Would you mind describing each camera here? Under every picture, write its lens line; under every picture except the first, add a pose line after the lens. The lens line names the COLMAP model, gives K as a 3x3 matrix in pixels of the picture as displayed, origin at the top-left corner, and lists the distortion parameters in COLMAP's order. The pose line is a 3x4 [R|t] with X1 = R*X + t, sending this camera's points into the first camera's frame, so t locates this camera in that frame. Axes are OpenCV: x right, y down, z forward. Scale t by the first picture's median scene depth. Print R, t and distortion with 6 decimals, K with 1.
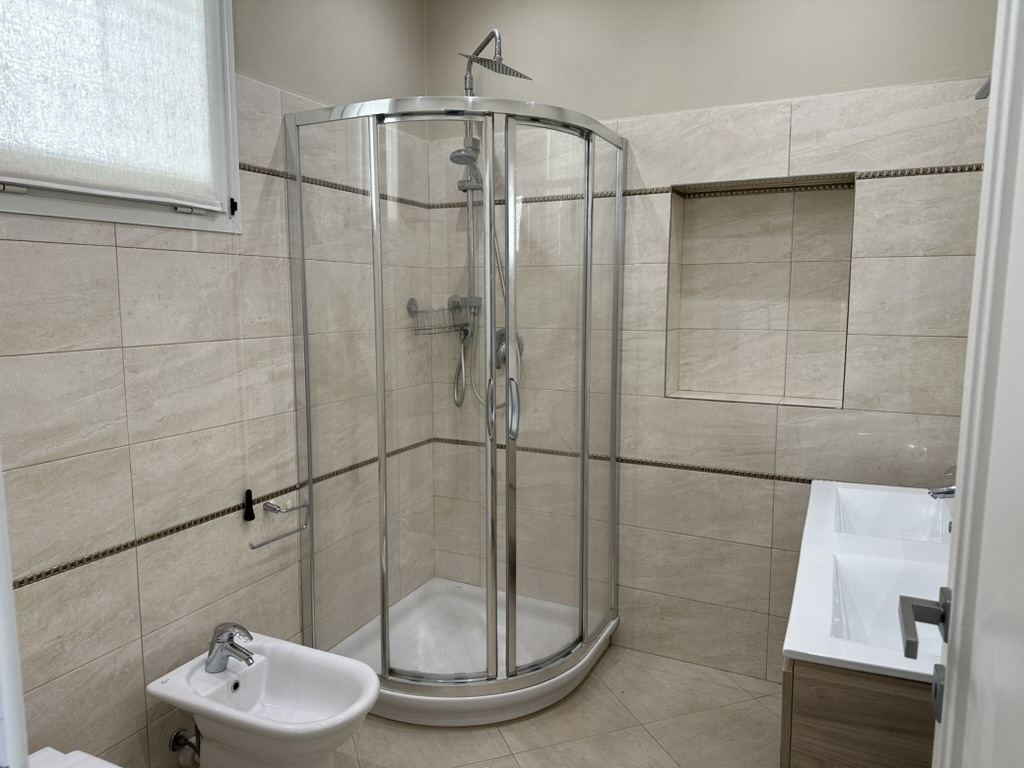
lens RADIAL K [[712.0, 0, 512.0], [0, 712.0, 384.0], [0, 0, 1]] dist [0.047026, -0.081142]
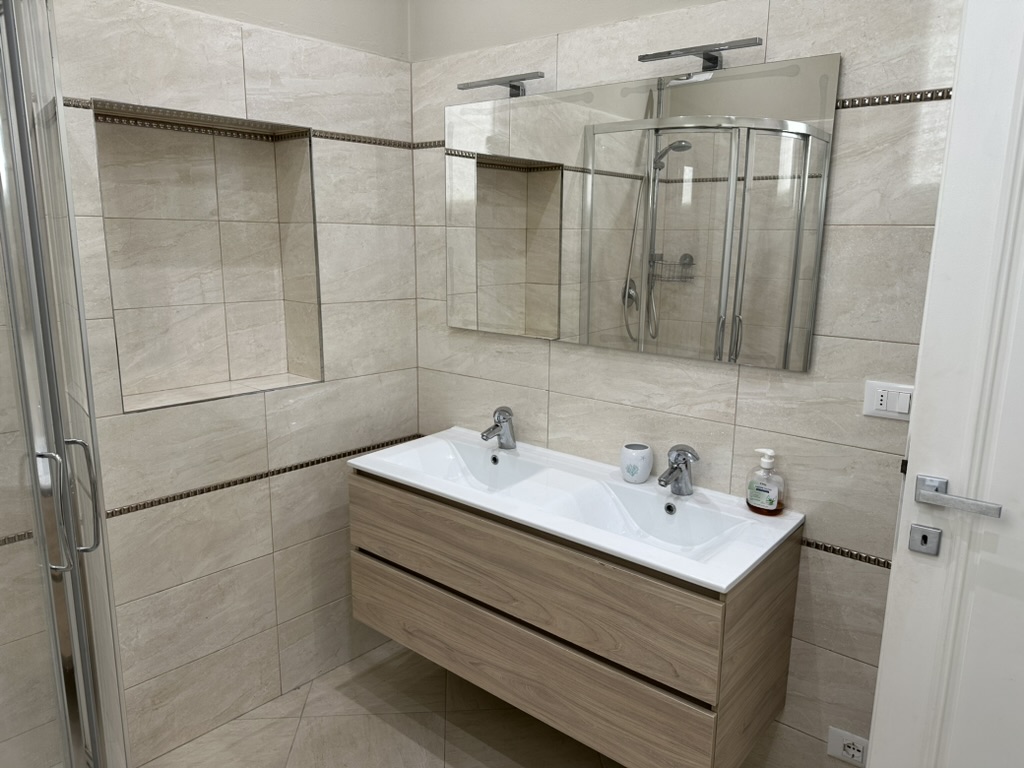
lens RADIAL K [[712.0, 0, 512.0], [0, 712.0, 384.0], [0, 0, 1]] dist [0.047026, -0.081142]
pose [[0.259424, -0.187126, 0.947461, -0.358039], [0.106107, 0.980633, 0.164624, -0.088227], [-0.959917, 0.057825, 0.274255, 0.470194]]
